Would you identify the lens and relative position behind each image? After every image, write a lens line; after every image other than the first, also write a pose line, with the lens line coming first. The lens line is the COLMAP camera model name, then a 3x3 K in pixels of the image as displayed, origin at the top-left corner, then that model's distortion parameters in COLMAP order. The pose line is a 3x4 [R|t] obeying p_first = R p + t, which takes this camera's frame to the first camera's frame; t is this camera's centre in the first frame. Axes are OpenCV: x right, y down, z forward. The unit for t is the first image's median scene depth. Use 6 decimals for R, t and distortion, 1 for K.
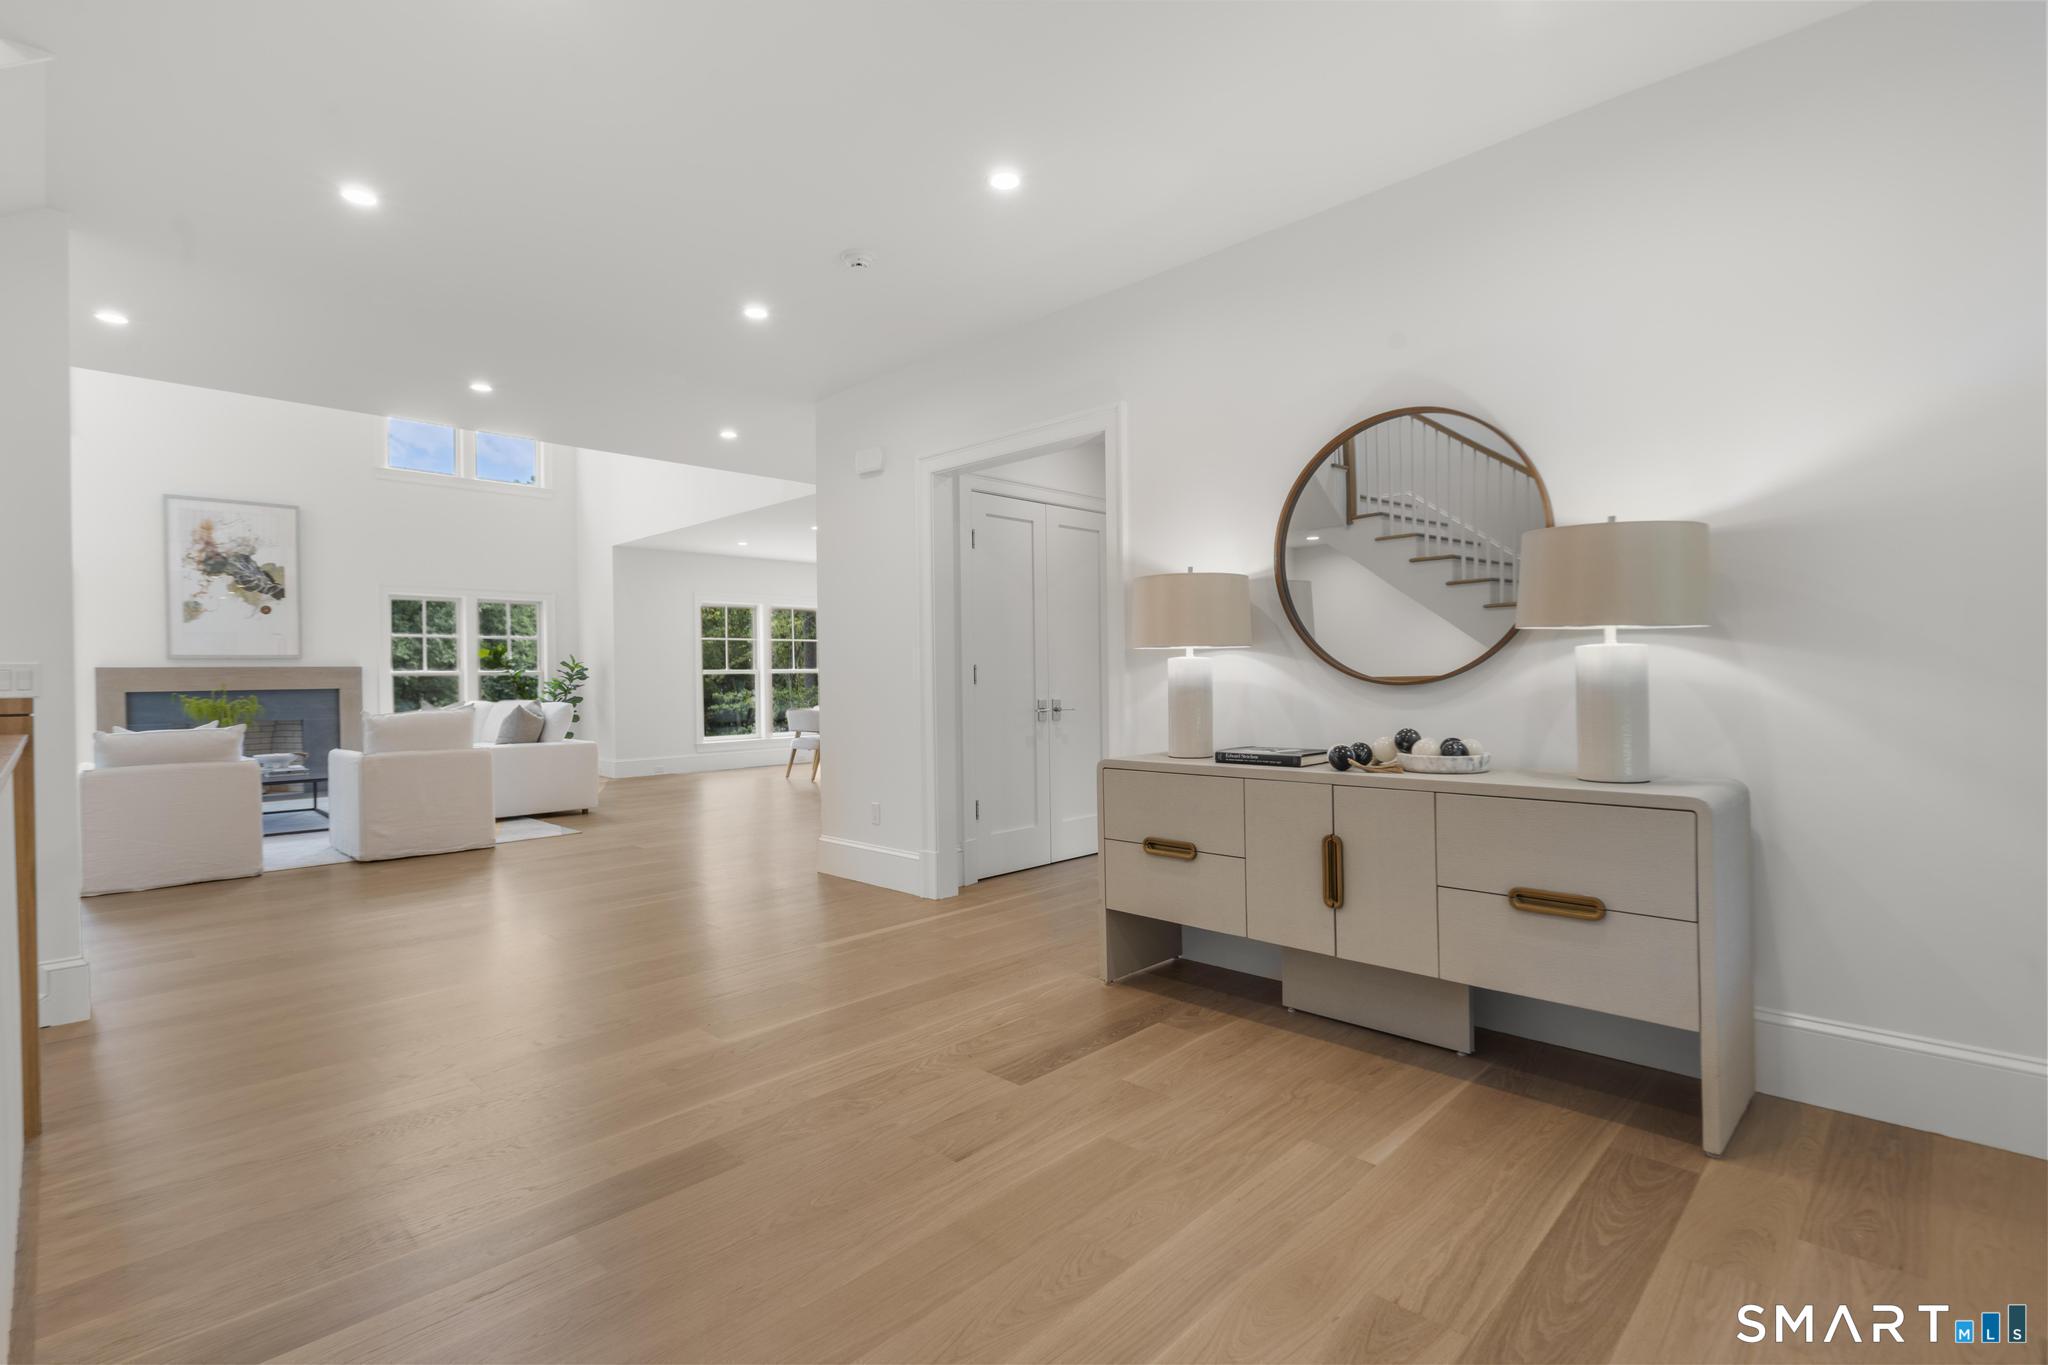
lens RADIAL K [[940.0, 0, 995.9], [0, 940.0, 678.0], [0, 0, 1]] dist [-0.000231, 0.001166]
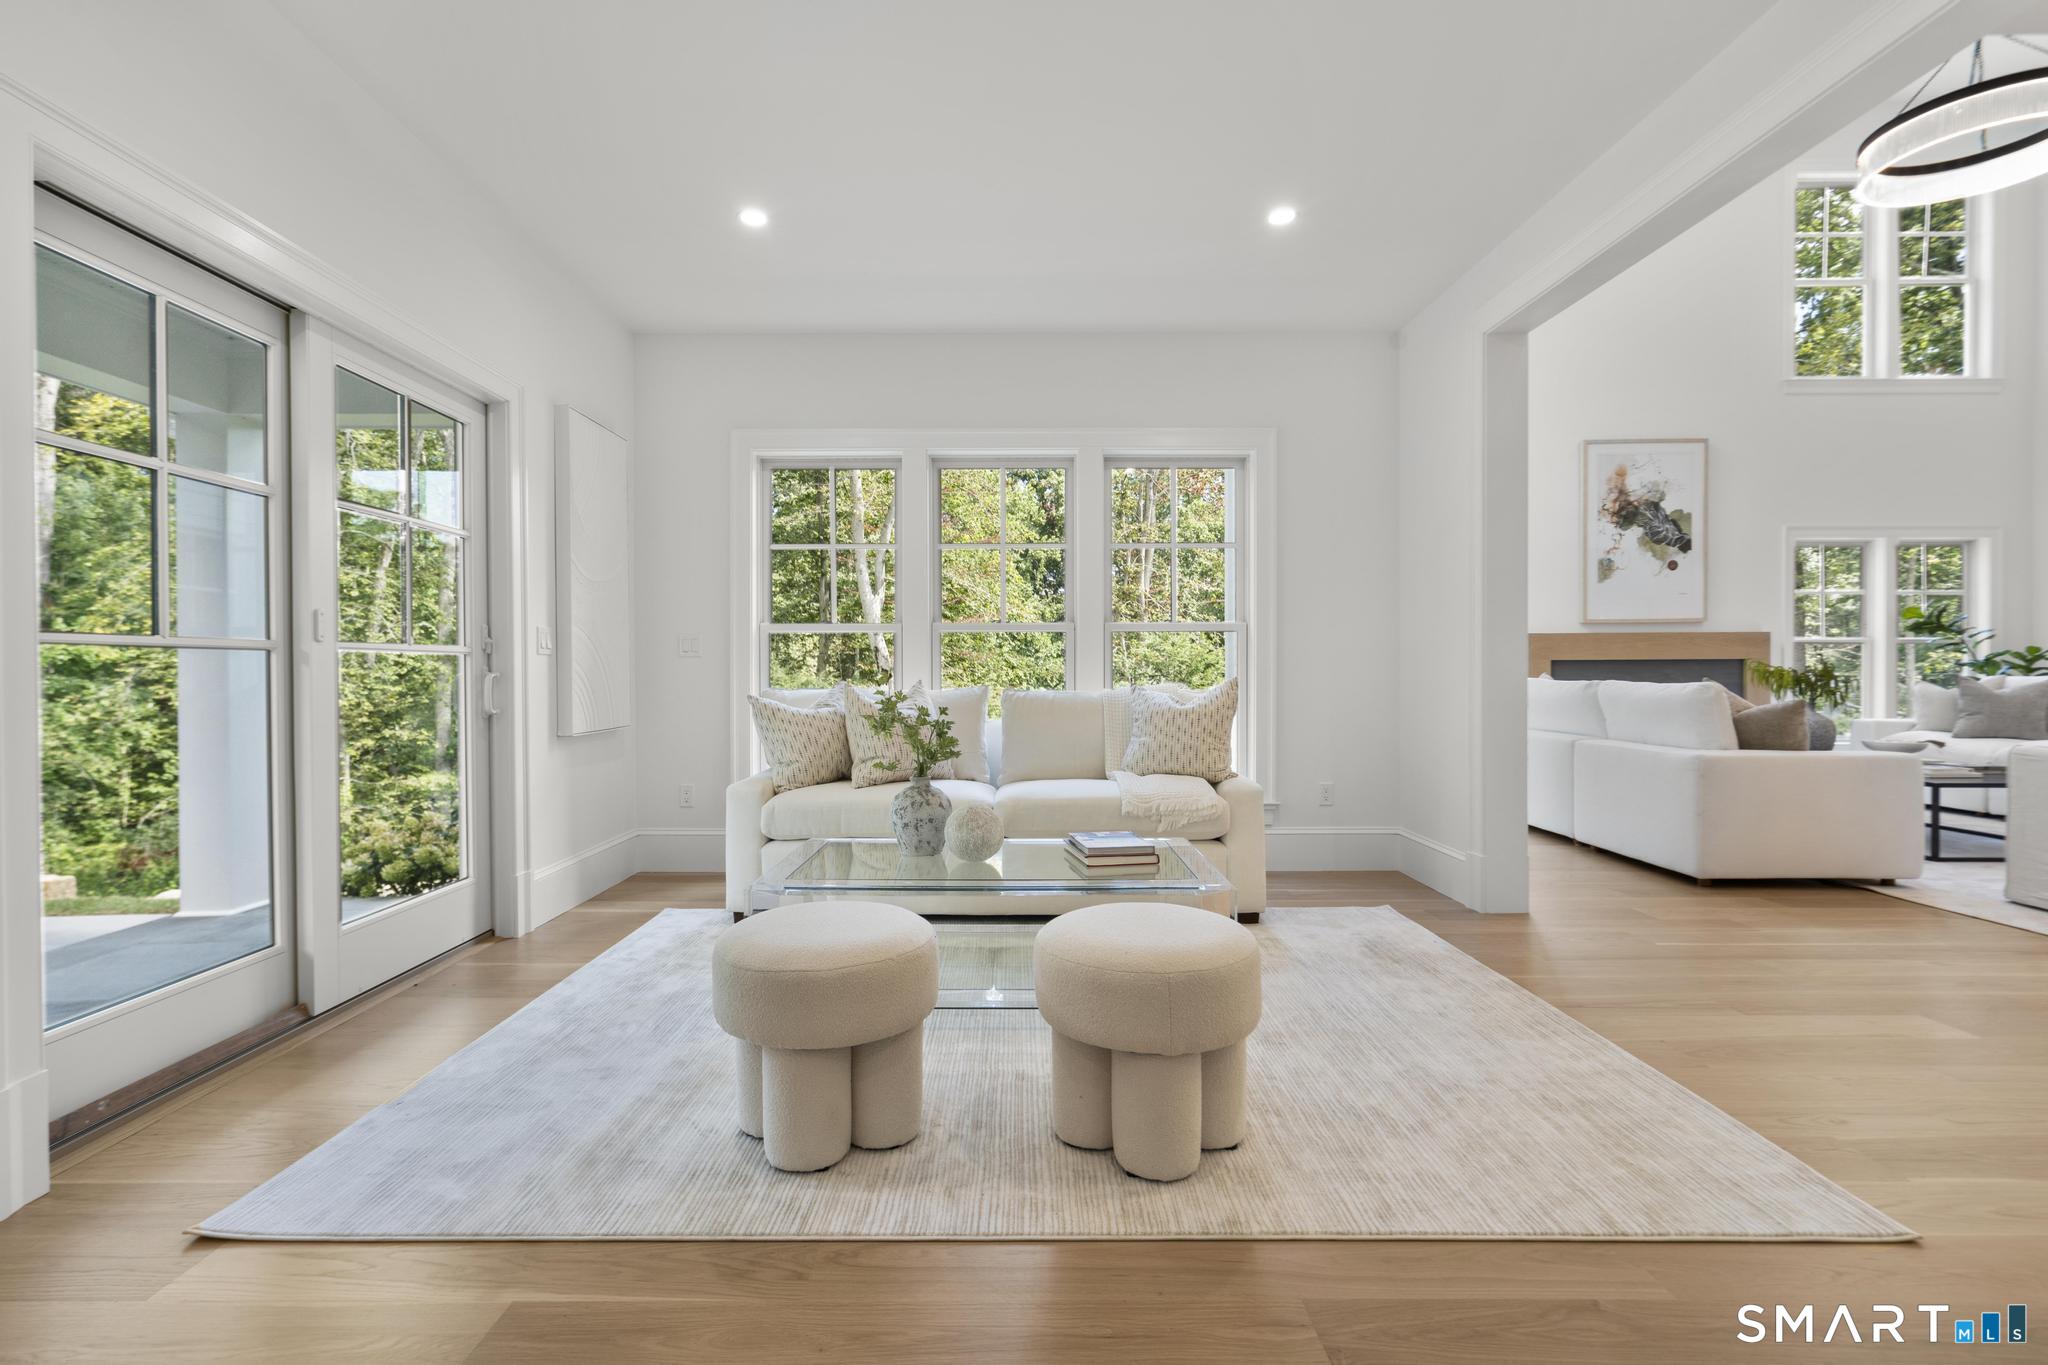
lens RADIAL K [[940.0, 0, 1022.4], [0, 940.0, 686.1], [0, 0, 1]] dist [-0.000231, 0.001166]
pose [[0.700930, 0.029269, -0.712629, -0.604142], [-0.007392, 0.999402, 0.033777, 0.012740], [0.713191, -0.018407, 0.700728, -0.016310]]
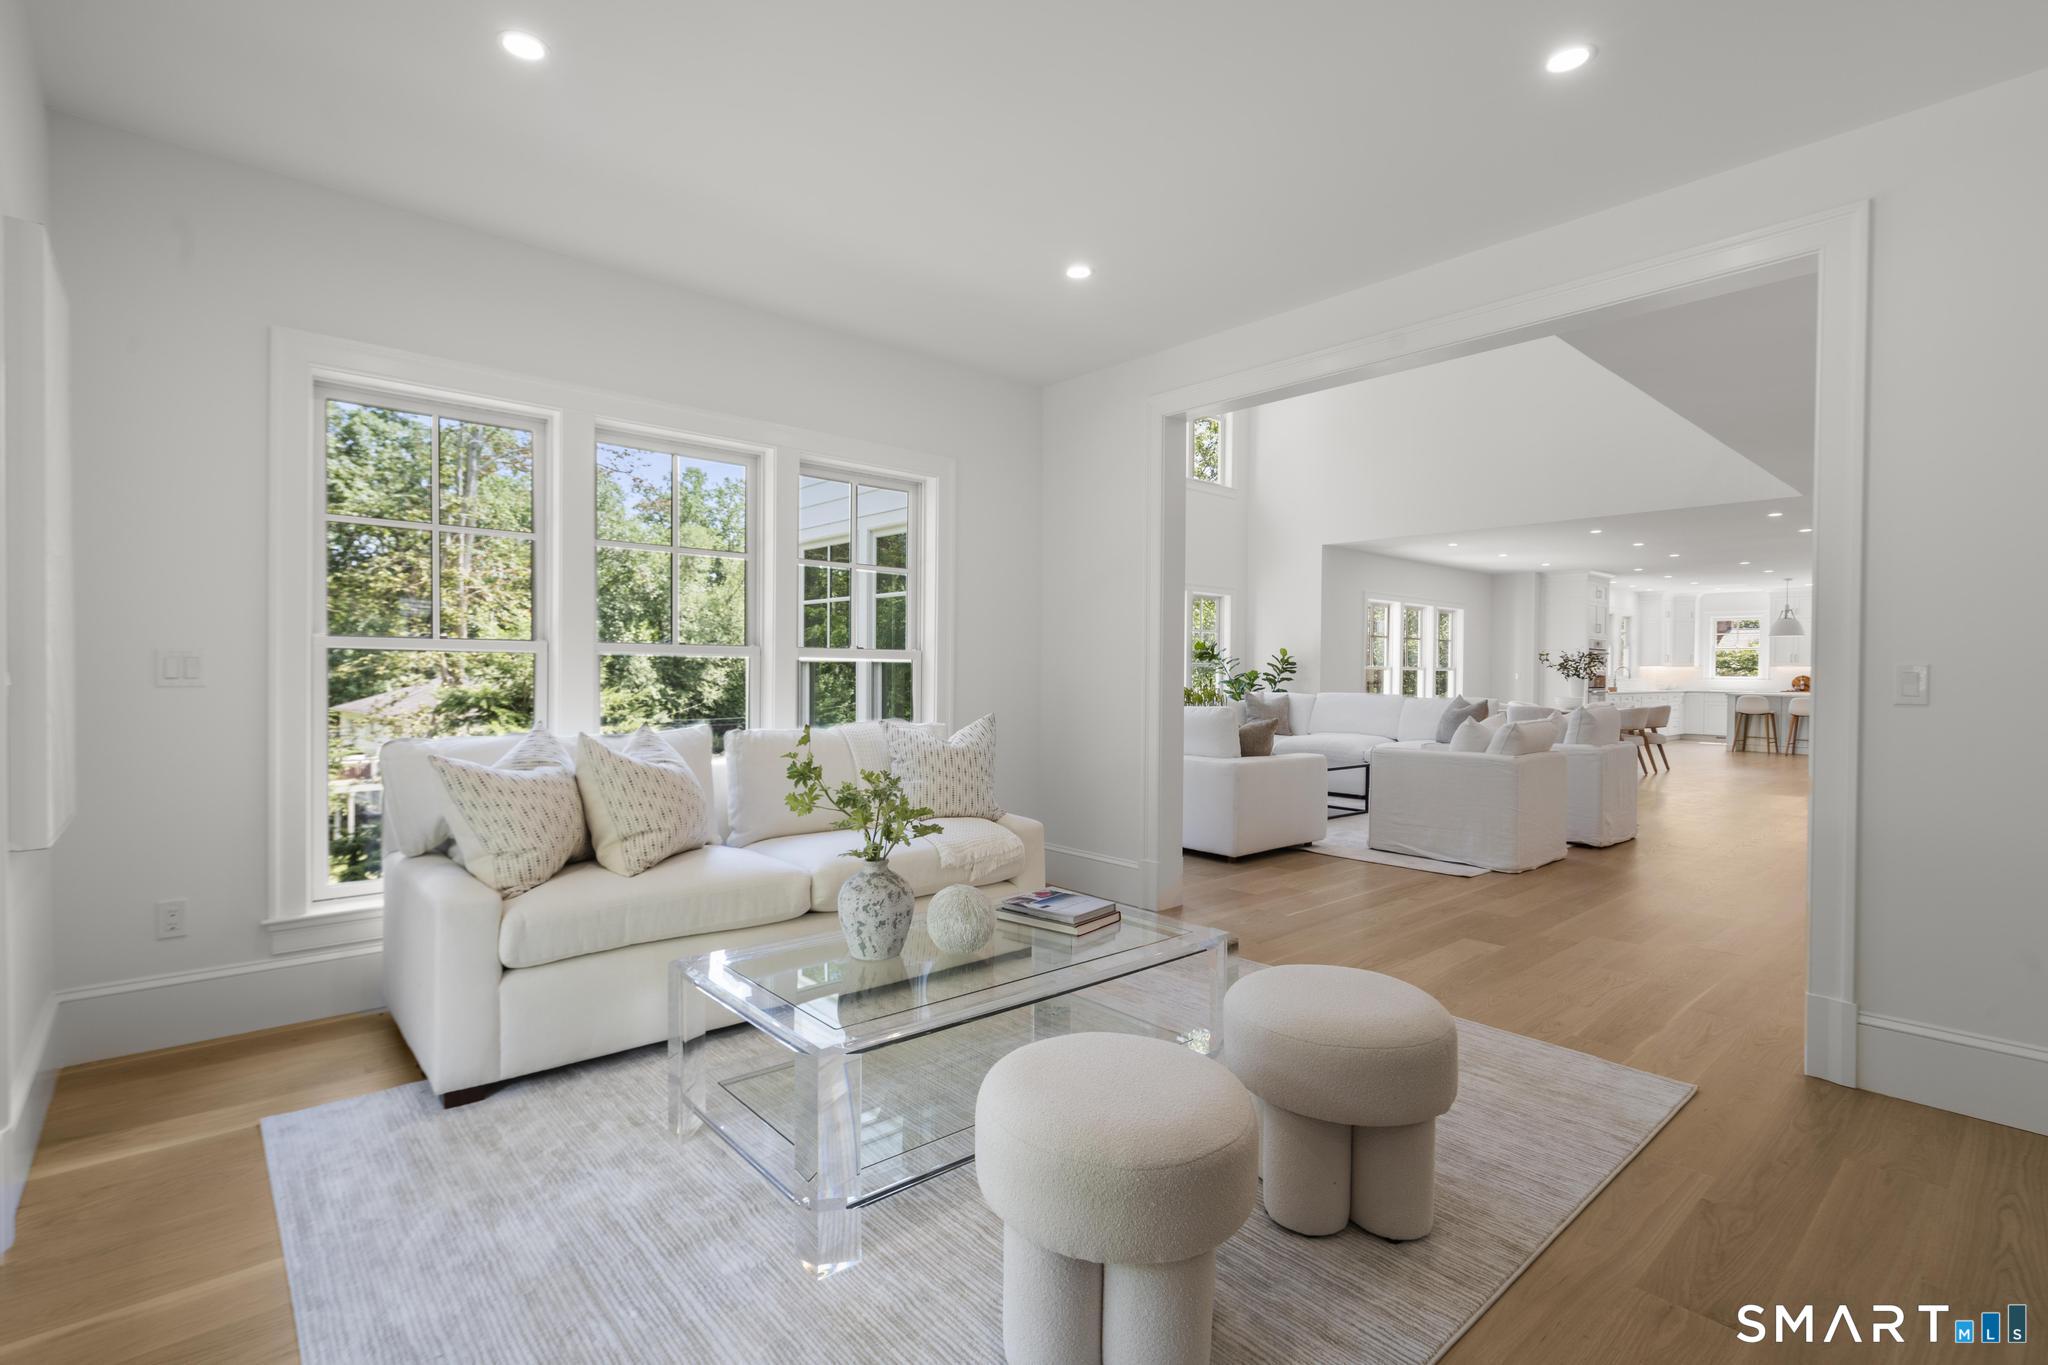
lens RADIAL K [[940.0, 0, 989.6], [0, 940.0, 694.1], [0, 0, 1]] dist [-0.000231, 0.001166]
pose [[0.996374, 0.033058, -0.078397, -0.827701], [-0.030536, 0.998984, 0.033150, -0.001303], [0.079414, -0.030636, 0.996371, -0.074942]]
